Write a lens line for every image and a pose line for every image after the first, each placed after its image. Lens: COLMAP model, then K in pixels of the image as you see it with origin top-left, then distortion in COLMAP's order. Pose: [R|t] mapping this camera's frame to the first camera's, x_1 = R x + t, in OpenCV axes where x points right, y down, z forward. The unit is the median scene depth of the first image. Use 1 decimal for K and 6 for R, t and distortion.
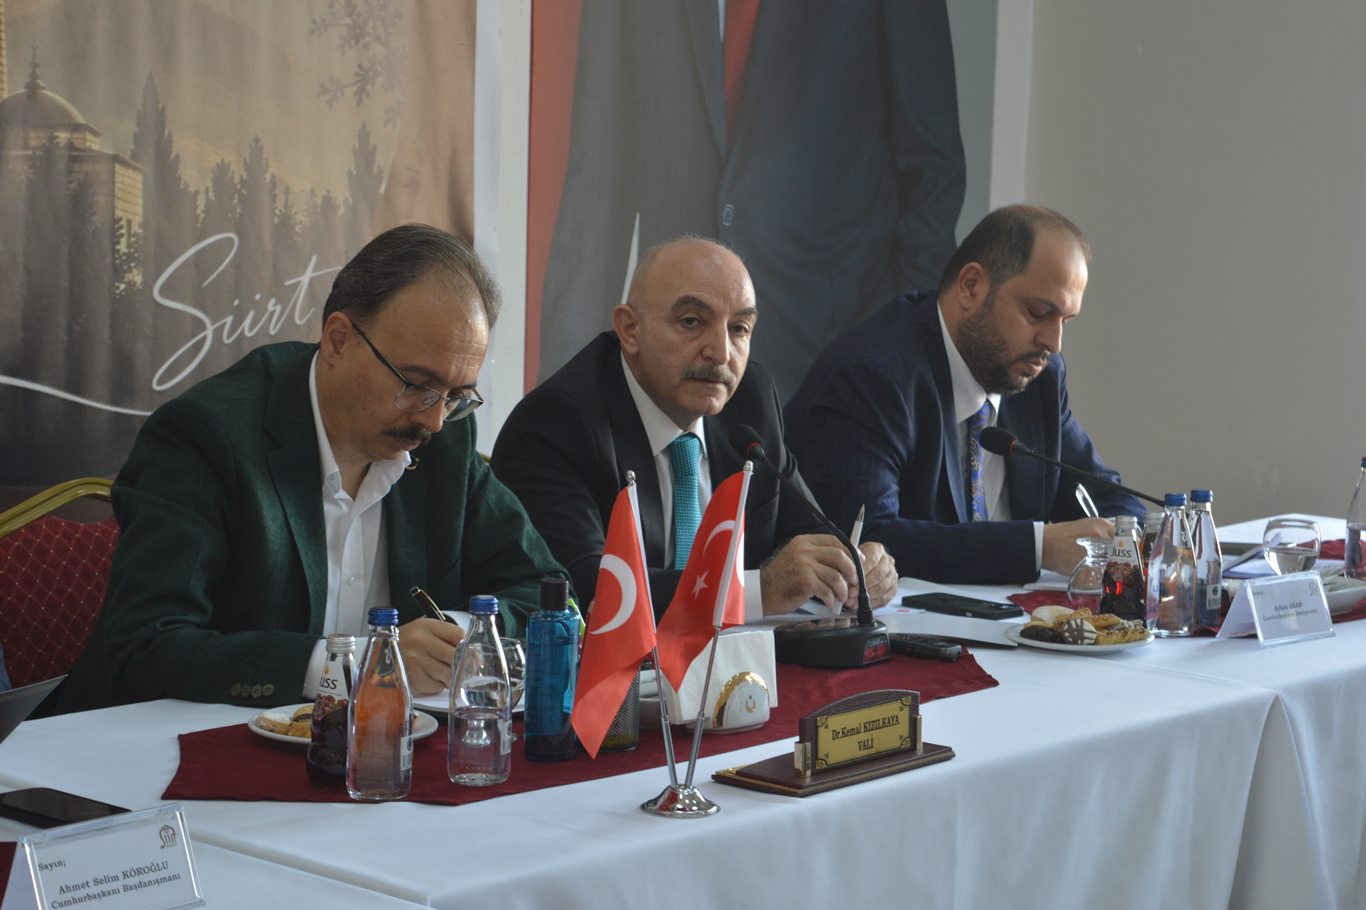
lens RADIAL K [[3279.2, 0, 687.8], [0, 3279.2, 445.7], [0, 0, 1]] dist [0.165114, 0.000000]
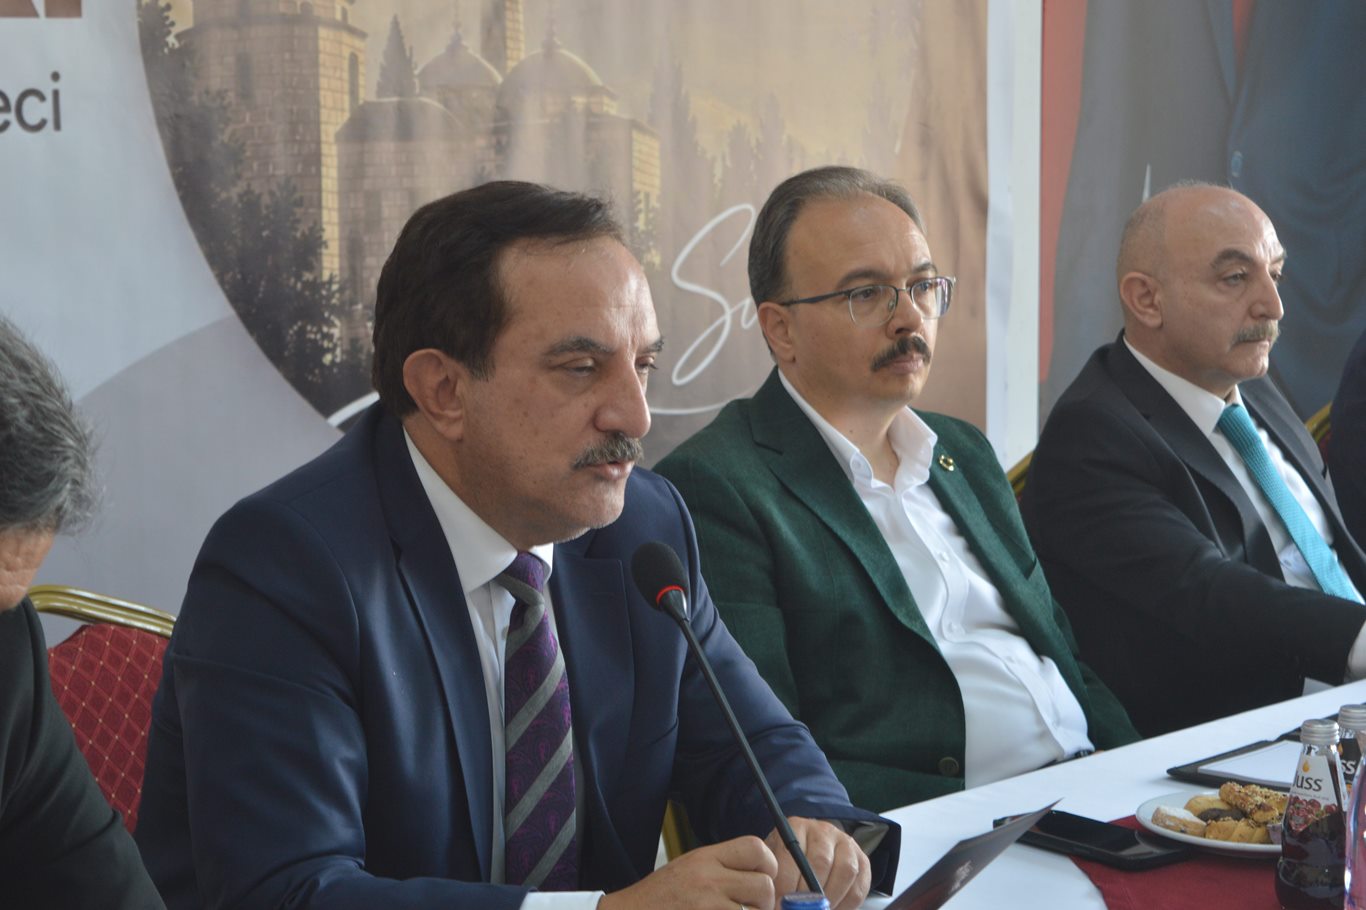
lens RADIAL K [[3279.2, 0, 679.2], [0, 3279.2, 453.0], [0, 0, 1]] dist [0.165114, 0.000000]
pose [[0.998622, -0.026685, -0.045200, -0.121418], [0.027400, 0.999508, 0.015271, -0.011930], [0.044770, -0.016488, 0.998861, 0.118792]]
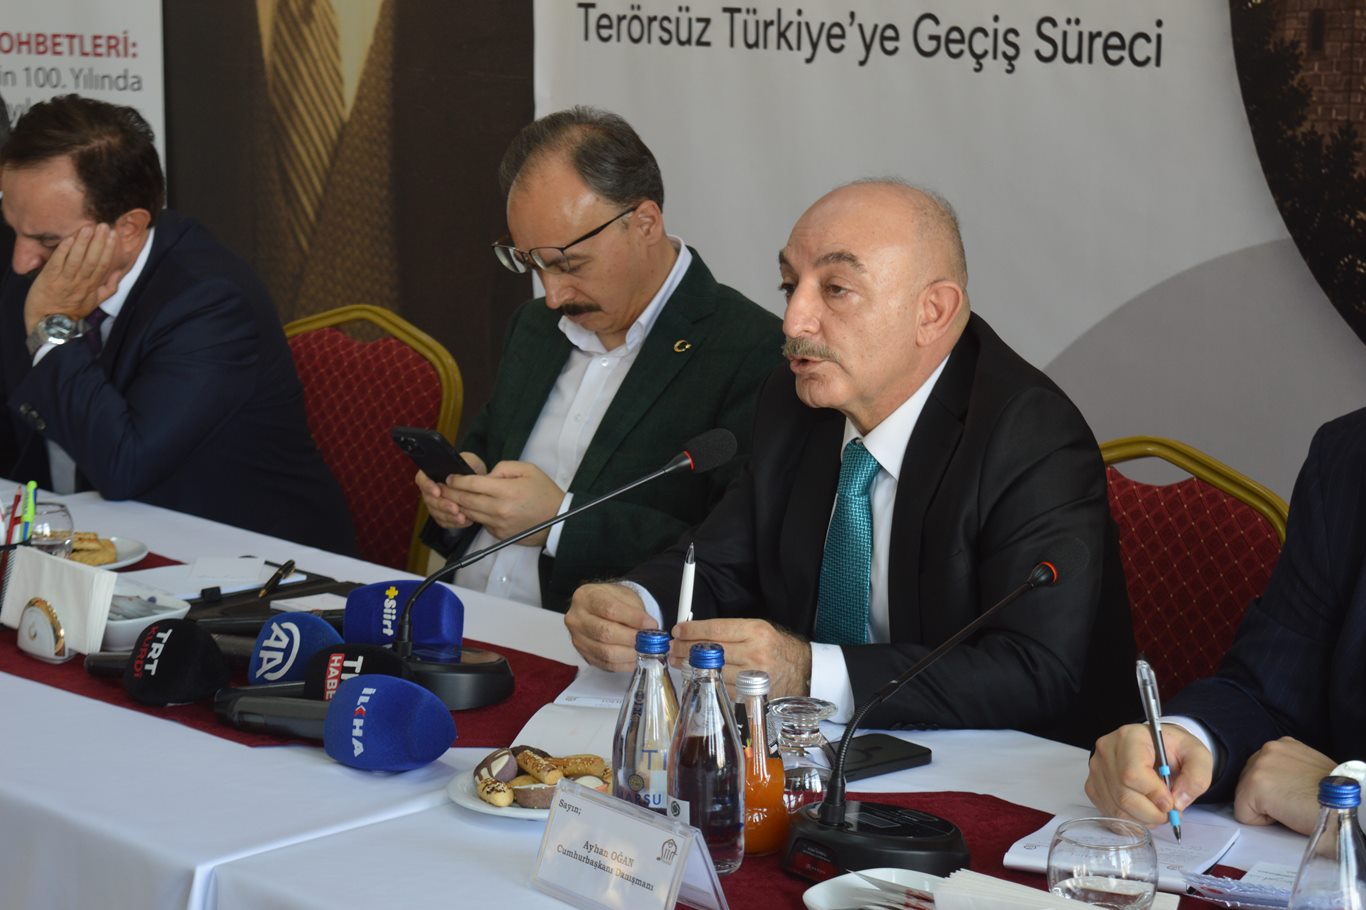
lens RADIAL K [[2834.5, 0, 682.7], [0, 2834.5, 454.6], [0, 0, 1]] dist [0.122694, 0.000000]
pose [[-0.073723, 0.142439, -0.987054, 0.520471], [-0.133500, 0.979430, 0.151309, -0.072914], [0.988303, 0.142927, -0.053191, 0.775631]]
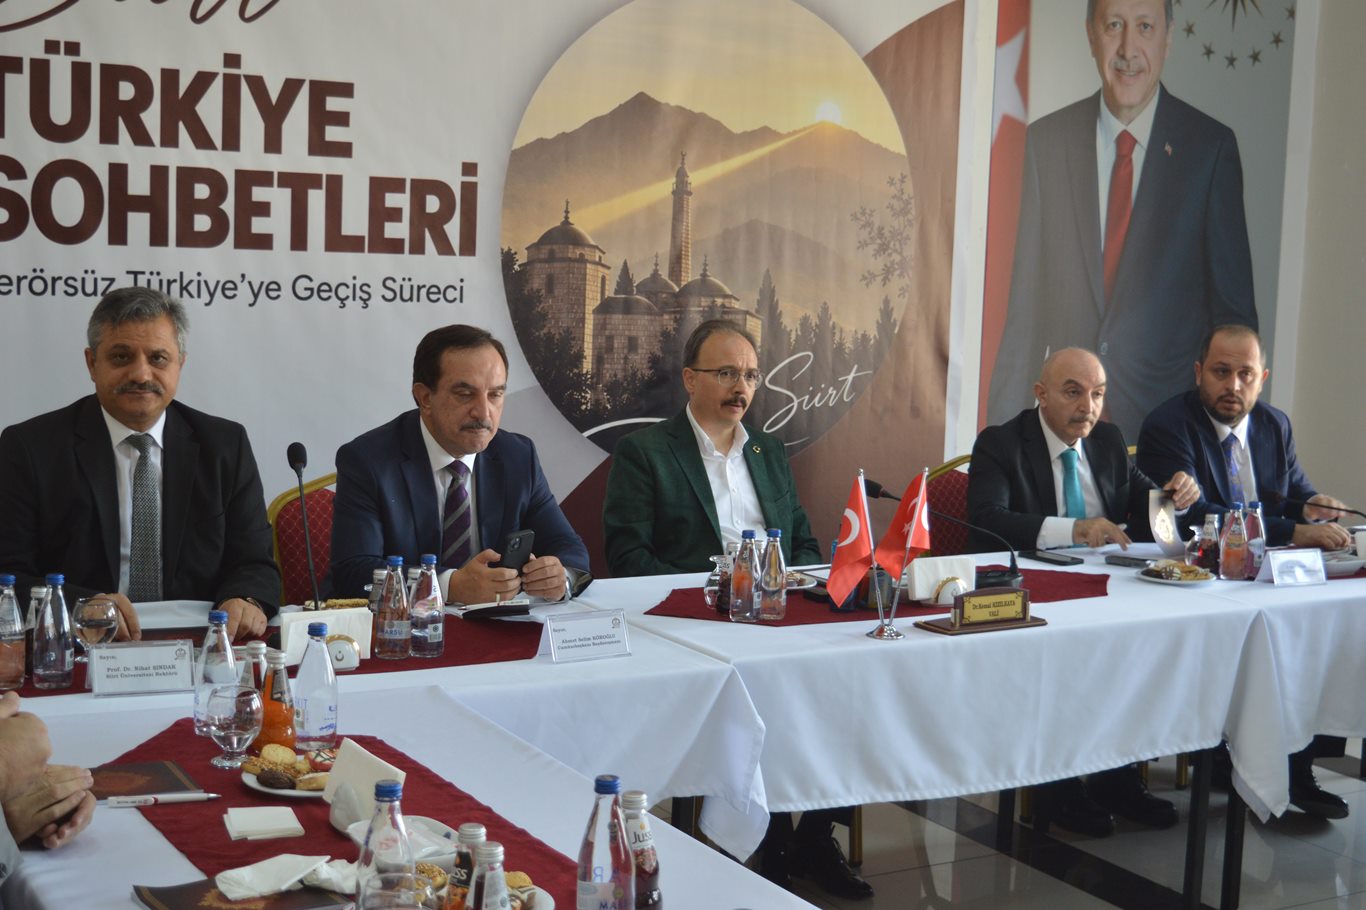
lens RADIAL K [[1997.9, 0, 685.7], [0, 1997.9, 458.3], [0, 0, 1]] dist [0.063669, 0.000000]
pose [[0.954067, 0.040757, -0.296809, 0.142670], [-0.044795, 0.998973, -0.006814, 0.008399], [0.296226, 0.019797, 0.954913, -0.131799]]
